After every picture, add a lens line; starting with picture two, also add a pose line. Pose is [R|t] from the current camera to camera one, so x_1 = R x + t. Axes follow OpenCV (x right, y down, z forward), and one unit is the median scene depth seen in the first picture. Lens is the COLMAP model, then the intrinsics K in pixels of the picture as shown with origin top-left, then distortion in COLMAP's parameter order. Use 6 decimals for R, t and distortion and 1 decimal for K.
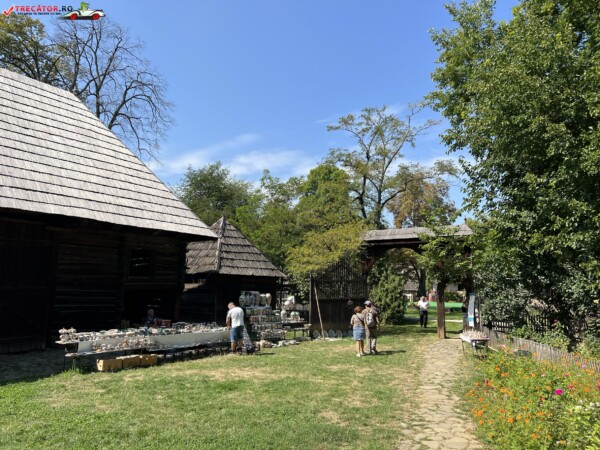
lens RADIAL K [[452.4, 0, 293.7], [0, 452.4, 214.5], [0, 0, 1]] dist [0.065571, -0.093647]
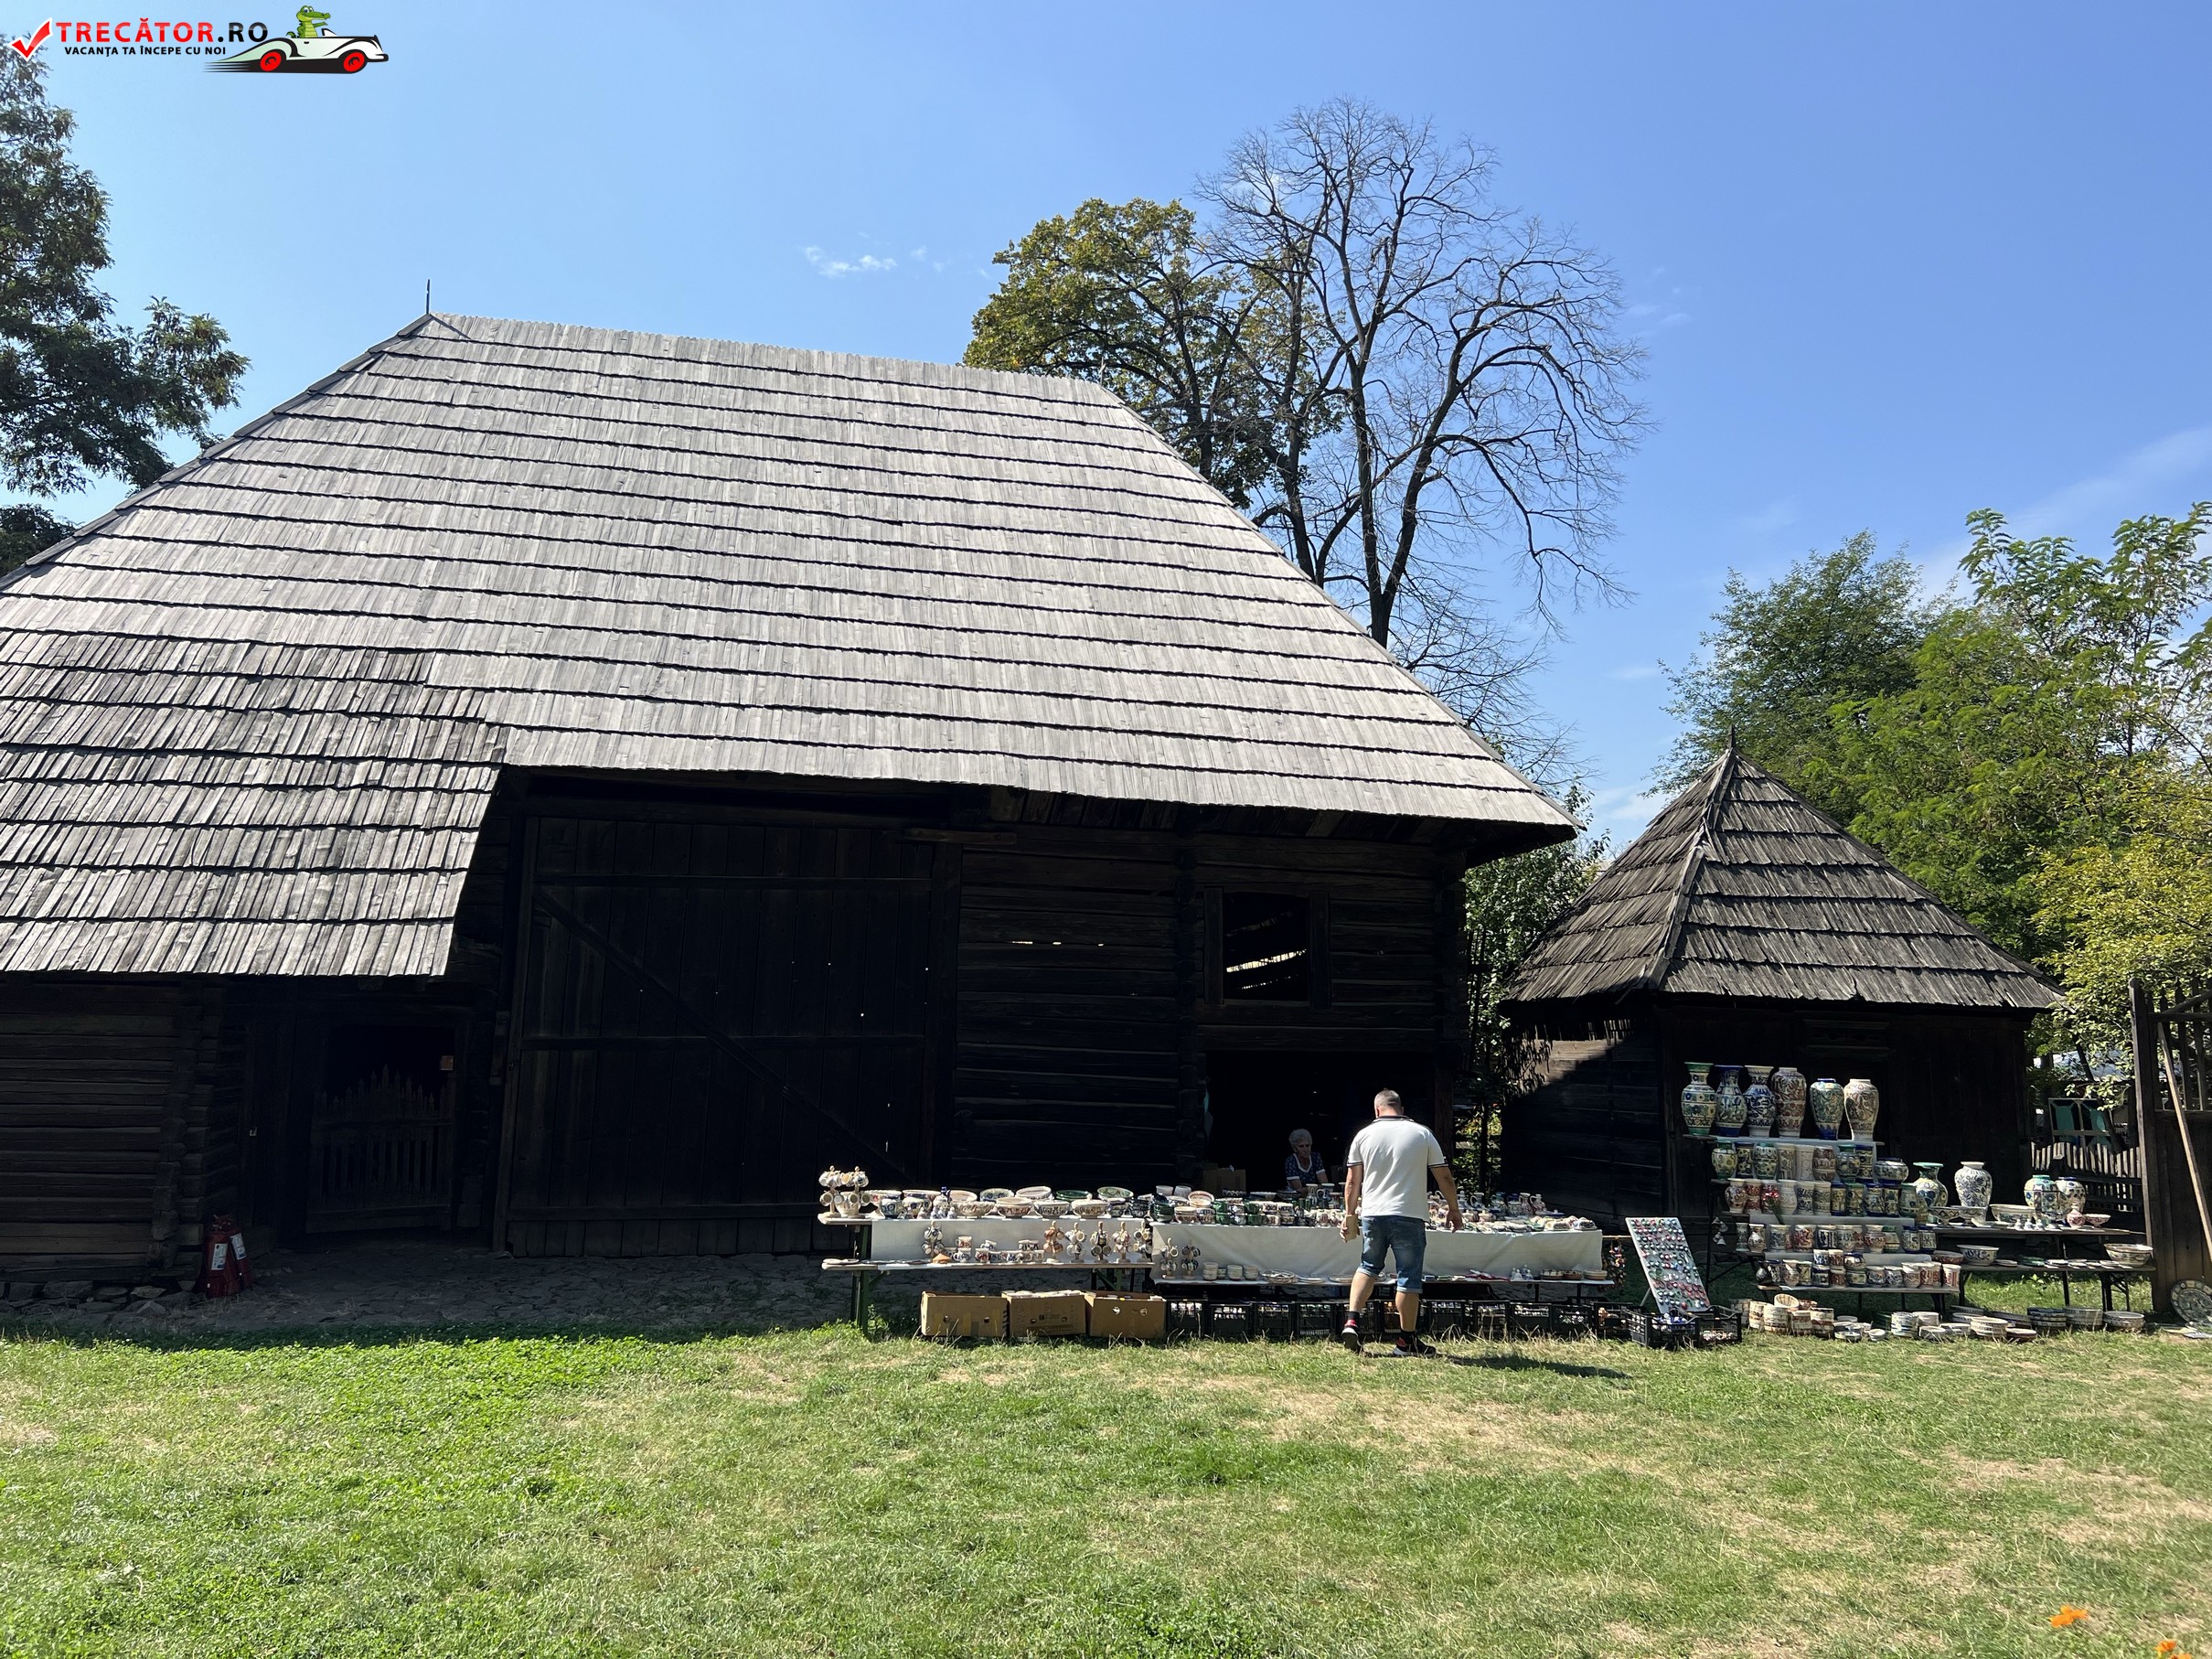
lens RADIAL K [[1650.8, 0, 1085.6], [0, 1650.8, 816.3], [0, 0, 1]] dist [0.063131, -0.081331]
pose [[0.753229, -0.095958, -0.650721, 0.184149], [0.092733, 0.994912, -0.039373, 0.054066], [0.651188, -0.030686, 0.758296, 0.205432]]
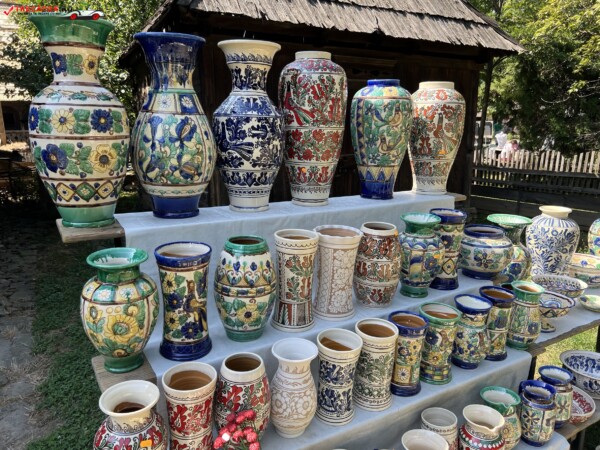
lens RADIAL K [[452.4, 0, 293.7], [0, 452.4, 214.5], [0, 0, 1]] dist [0.065571, -0.093647]
pose [[0.928371, 0.057191, -0.367227, -0.046404], [0.072691, 0.941064, 0.330325, 0.167753], [0.364476, -0.333358, 0.869500, 0.889481]]
